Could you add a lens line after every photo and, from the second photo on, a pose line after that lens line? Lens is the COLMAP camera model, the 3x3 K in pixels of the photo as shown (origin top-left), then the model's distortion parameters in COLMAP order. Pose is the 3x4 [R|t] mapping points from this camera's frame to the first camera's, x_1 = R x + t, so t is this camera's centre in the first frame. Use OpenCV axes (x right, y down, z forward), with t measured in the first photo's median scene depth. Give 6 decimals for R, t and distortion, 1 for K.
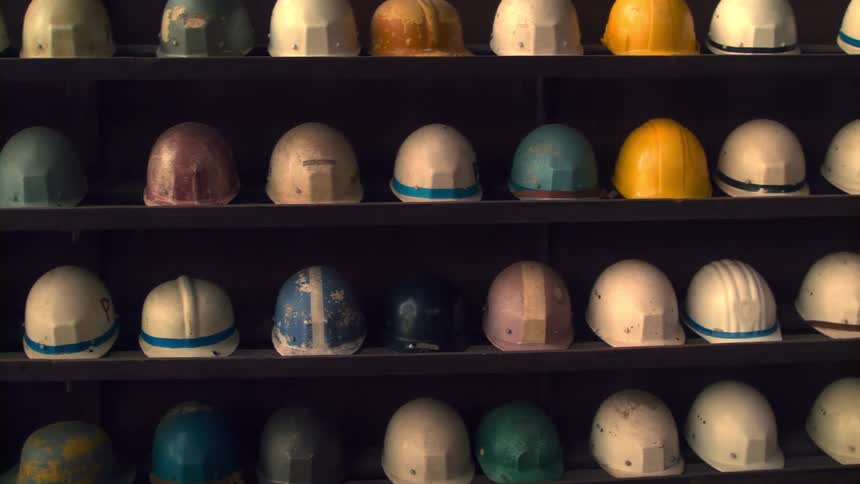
lens RADIAL K [[647.0, 0, 430.1], [0, 647.0, 242.1], [0, 0, 1]] dist [0.001223, 0.003374]
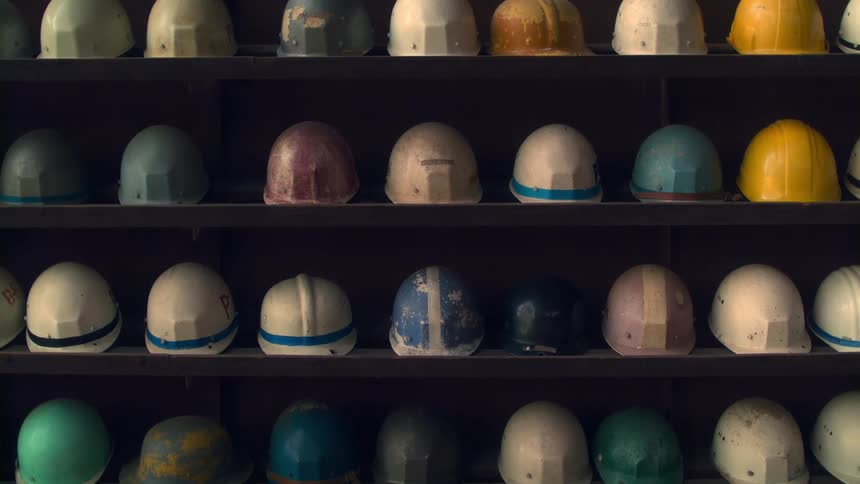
lens RADIAL K [[647.0, 0, 429.9], [0, 647.0, 241.6], [0, 0, 1]] dist [0.001223, 0.003374]
pose [[0.998917, 0.012495, -0.044813, -0.136702], [-0.012495, 0.999922, 0.000288, -0.001228], [0.044813, 0.000272, 0.998995, 0.004723]]
